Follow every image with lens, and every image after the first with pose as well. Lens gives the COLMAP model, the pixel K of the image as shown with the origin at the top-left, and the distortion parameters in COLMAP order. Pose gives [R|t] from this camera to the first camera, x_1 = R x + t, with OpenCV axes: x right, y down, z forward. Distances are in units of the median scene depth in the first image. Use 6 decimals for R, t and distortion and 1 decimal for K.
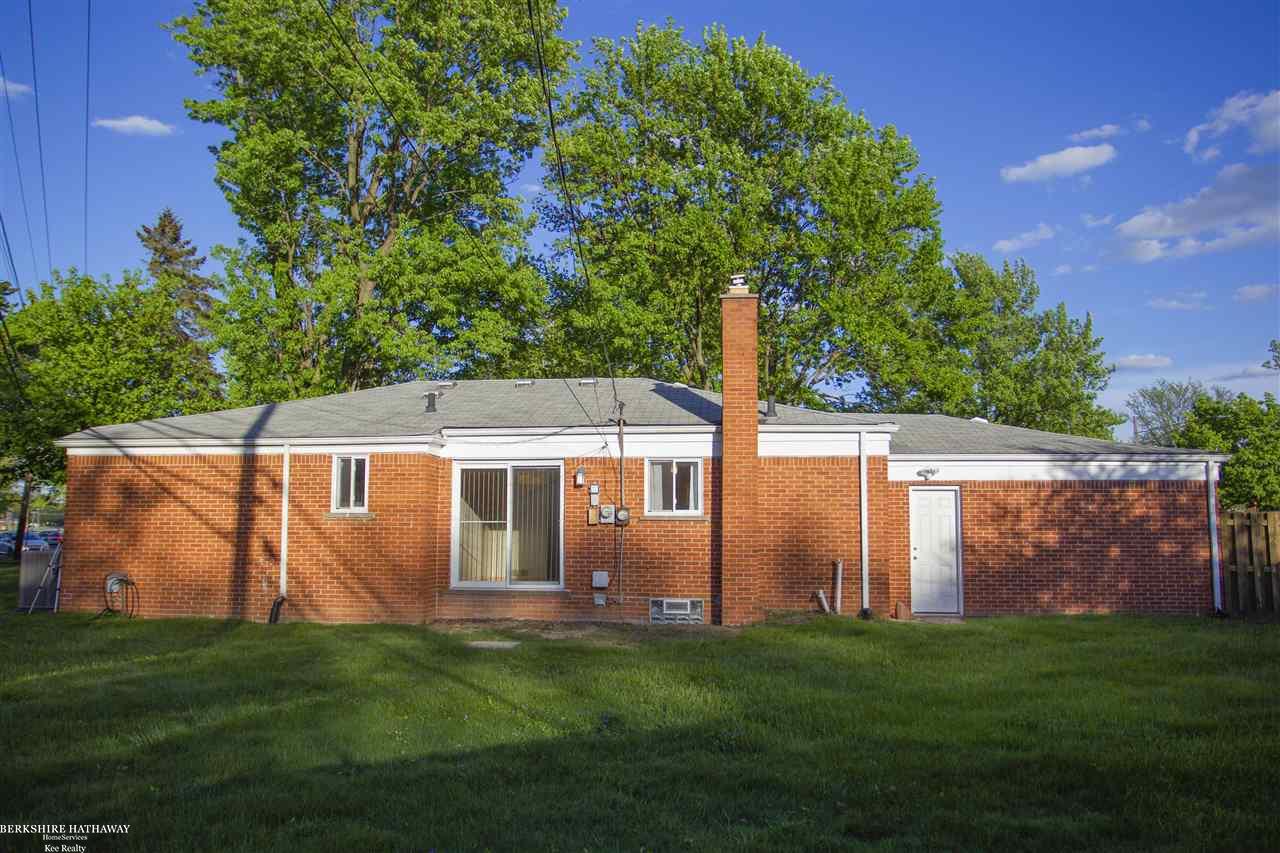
lens RADIAL K [[985.4, 0, 639.2], [0, 985.4, 430.2], [0, 0, 1]] dist [-0.006753, -0.000801]
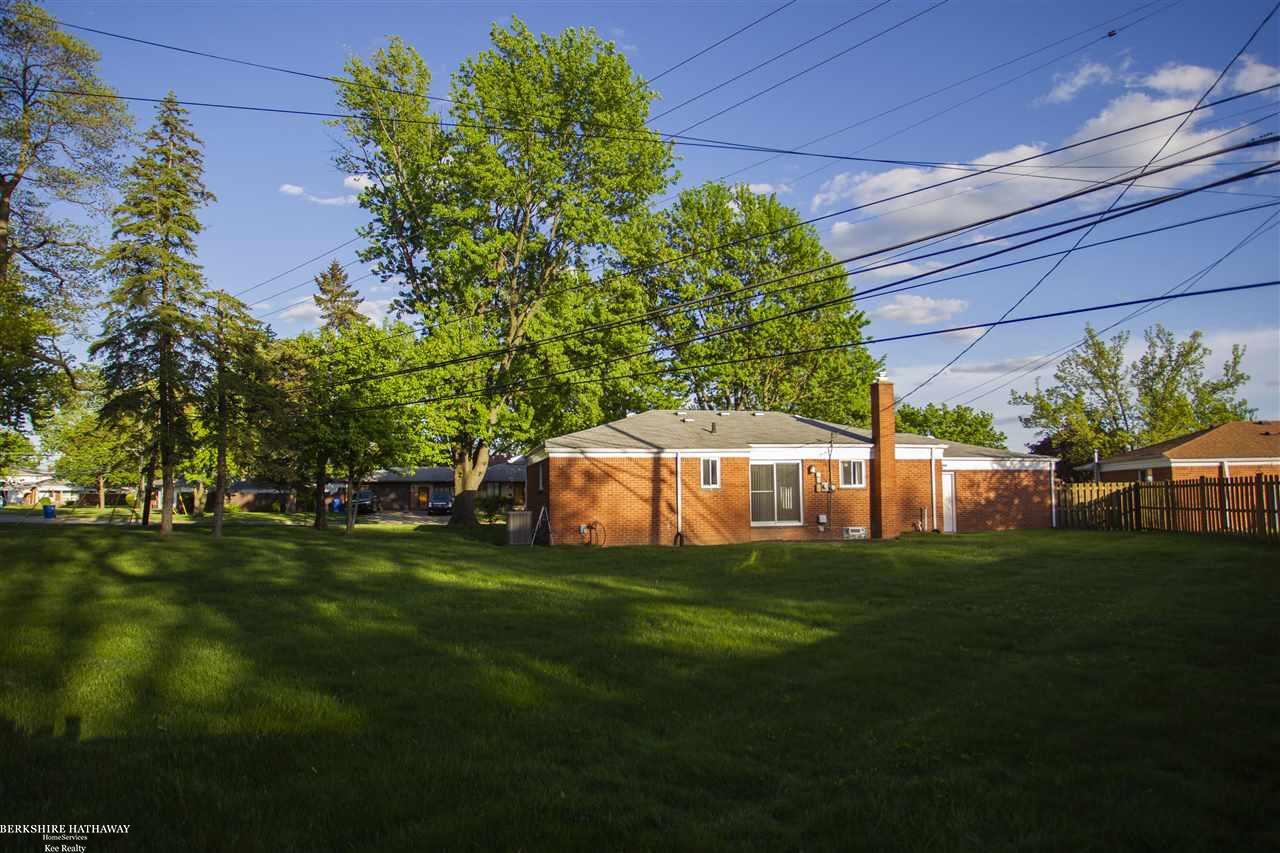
lens RADIAL K [[811.2, 0, 641.0], [0, 811.2, 424.4], [0, 0, 1]] dist [-0.025814, 0.000595]
pose [[0.946102, 0.016210, 0.323462, -0.928499], [-0.025197, 0.999404, 0.023614, -0.073897], [-0.322886, -0.030492, 0.945947, -0.456145]]
